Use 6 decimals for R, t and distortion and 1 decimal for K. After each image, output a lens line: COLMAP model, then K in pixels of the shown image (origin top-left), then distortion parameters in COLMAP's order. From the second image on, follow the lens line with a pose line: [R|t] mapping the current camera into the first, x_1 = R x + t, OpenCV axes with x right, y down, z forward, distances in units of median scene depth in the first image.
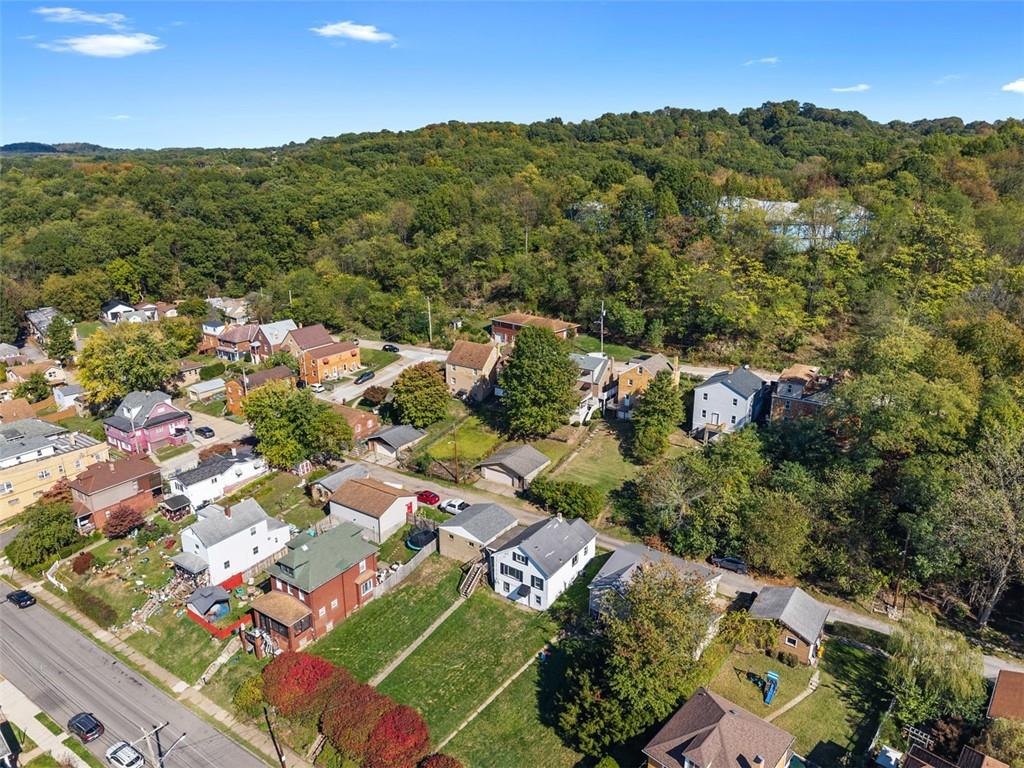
lens RADIAL K [[680.9, 0, 512.0], [0, 680.9, 384.0], [0, 0, 1]] dist [0.034193, -0.000650]
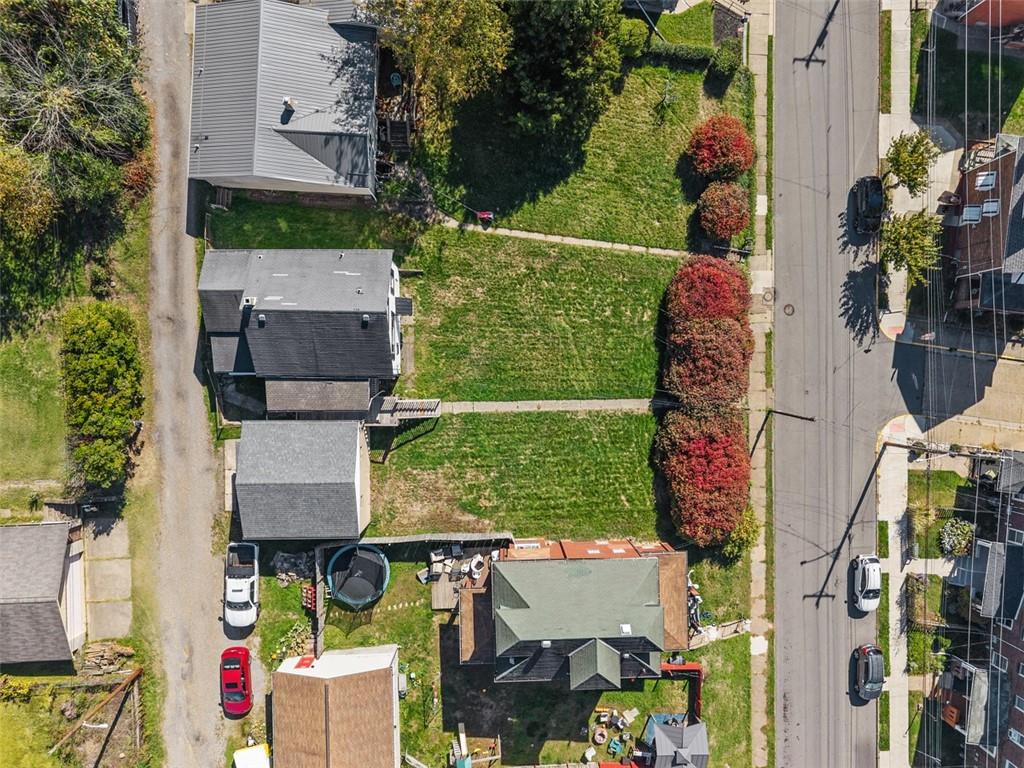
lens RADIAL K [[680.9, 0, 512.0], [0, 680.9, 384.0], [0, 0, 1]] dist [0.034193, -0.000650]
pose [[-0.577422, -0.816243, -0.018201, -0.081133], [0.233059, -0.186153, 0.954479, -0.255280], [-0.782475, 0.546896, 0.297721, 0.781210]]
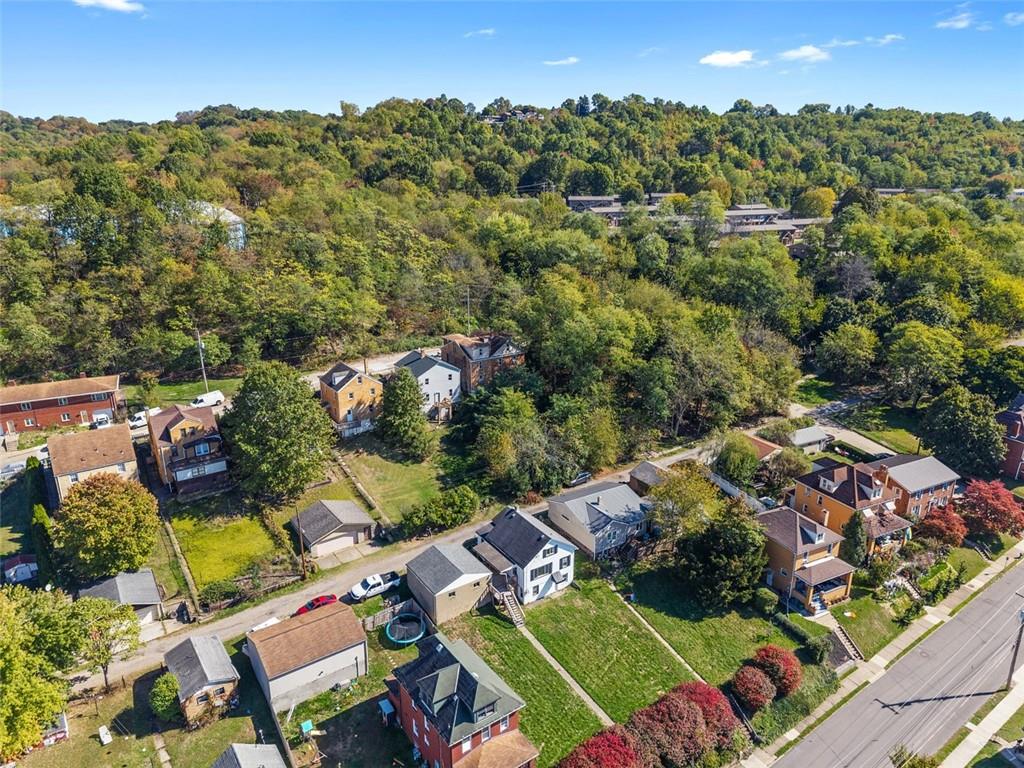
lens RADIAL K [[680.9, 0, 512.0], [0, 680.9, 384.0], [0, 0, 1]] dist [0.034193, -0.000650]
pose [[0.356274, -0.295314, 0.886487, -0.846263], [0.285039, 0.937869, 0.197875, -0.203789], [-0.889844, 0.182186, 0.418314, 0.566059]]
